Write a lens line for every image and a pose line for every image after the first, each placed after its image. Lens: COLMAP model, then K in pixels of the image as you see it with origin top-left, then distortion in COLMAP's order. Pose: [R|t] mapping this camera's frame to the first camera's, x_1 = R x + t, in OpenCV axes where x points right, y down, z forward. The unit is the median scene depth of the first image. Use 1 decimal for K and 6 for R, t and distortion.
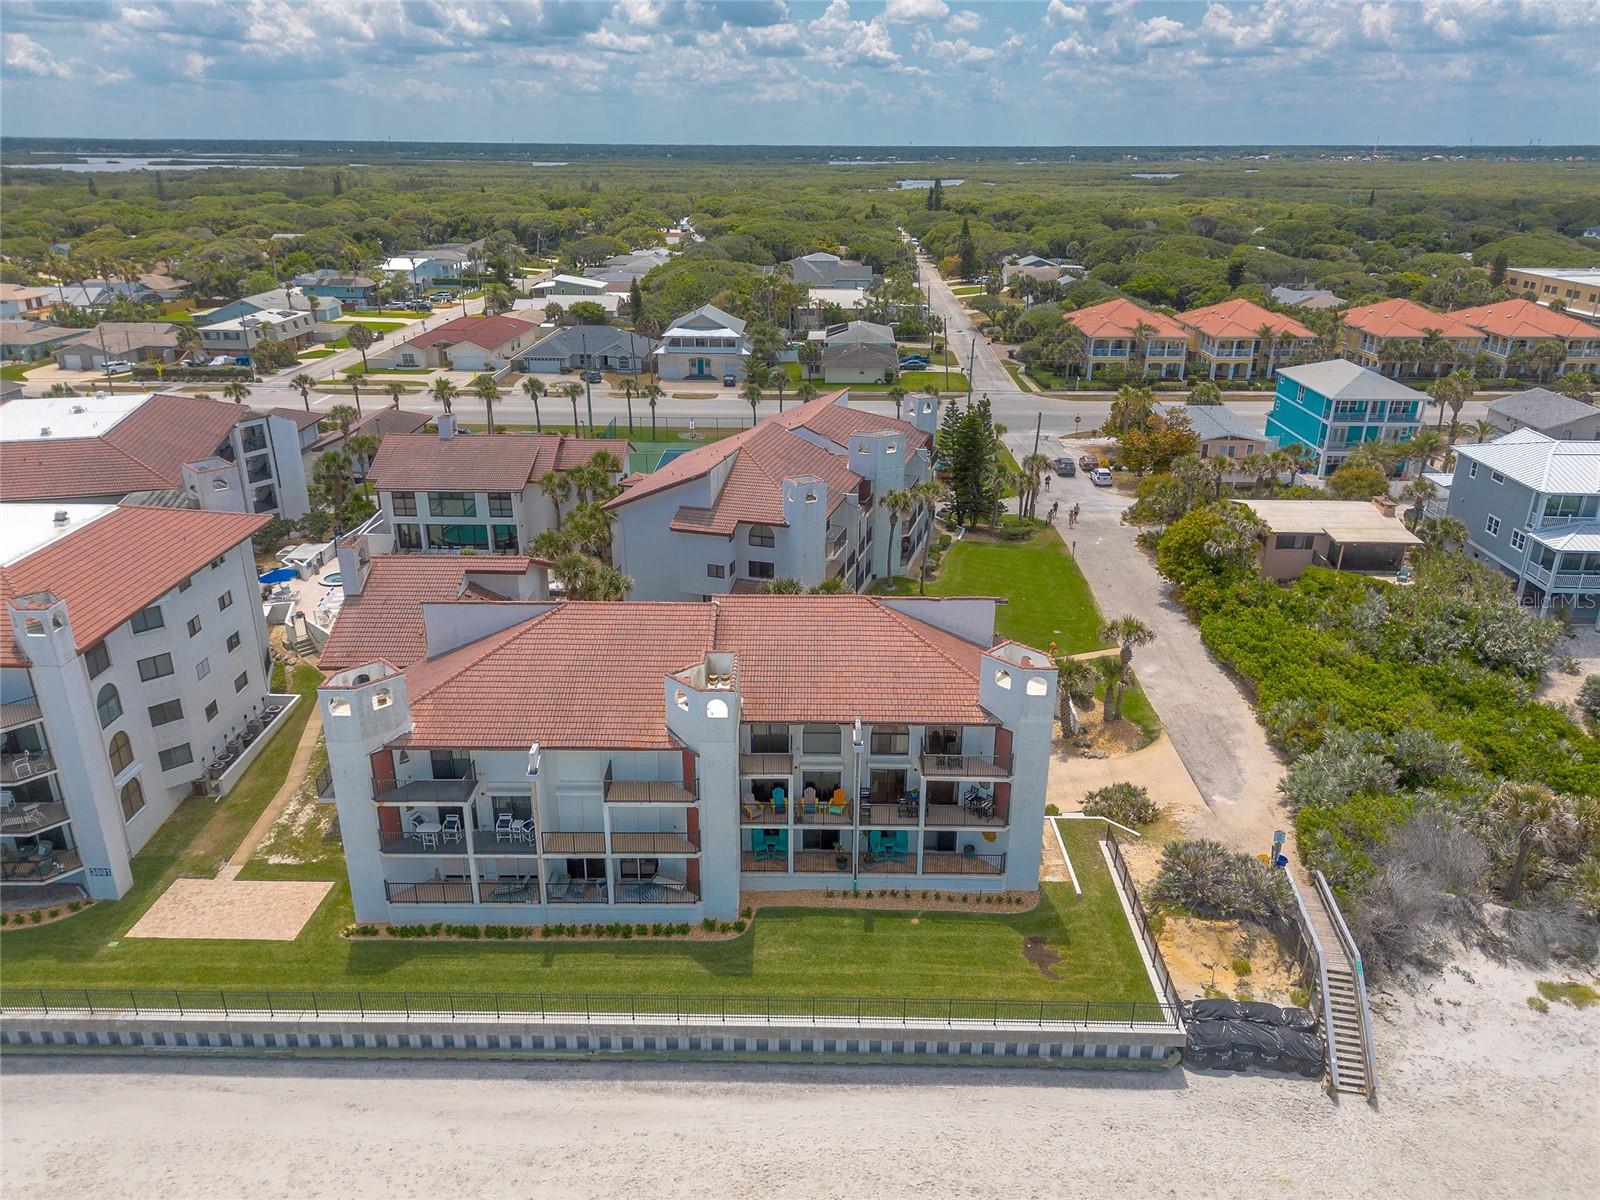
lens RADIAL K [[1132.9, 0, 798.6], [0, 1132.9, 606.9], [0, 0, 1]] dist [0.052959, -0.040516]
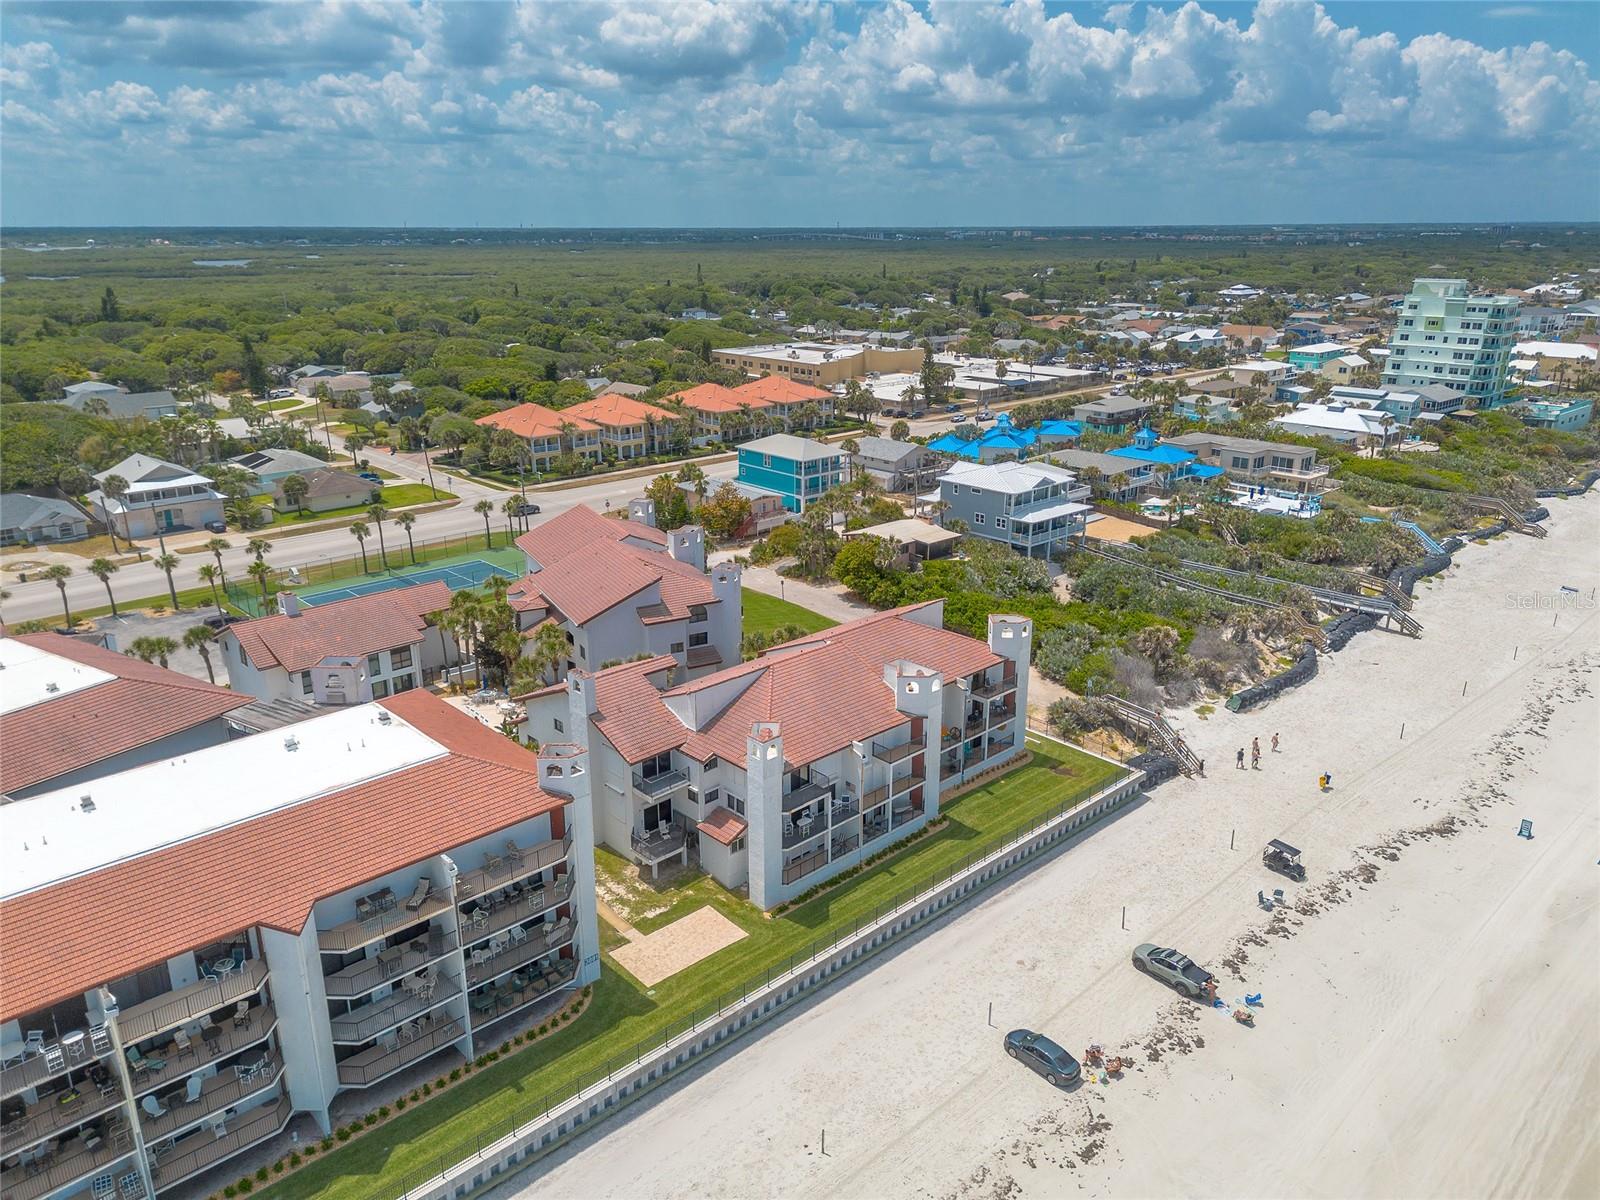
lens RADIAL K [[1132.9, 0, 792.6], [0, 1132.9, 620.7], [0, 0, 1]] dist [0.052959, -0.040516]
pose [[0.722637, -0.233456, 0.650610, -0.358846], [0.266177, 0.962638, 0.049776, -0.039955], [-0.637922, 0.137207, 0.757779, -0.042964]]
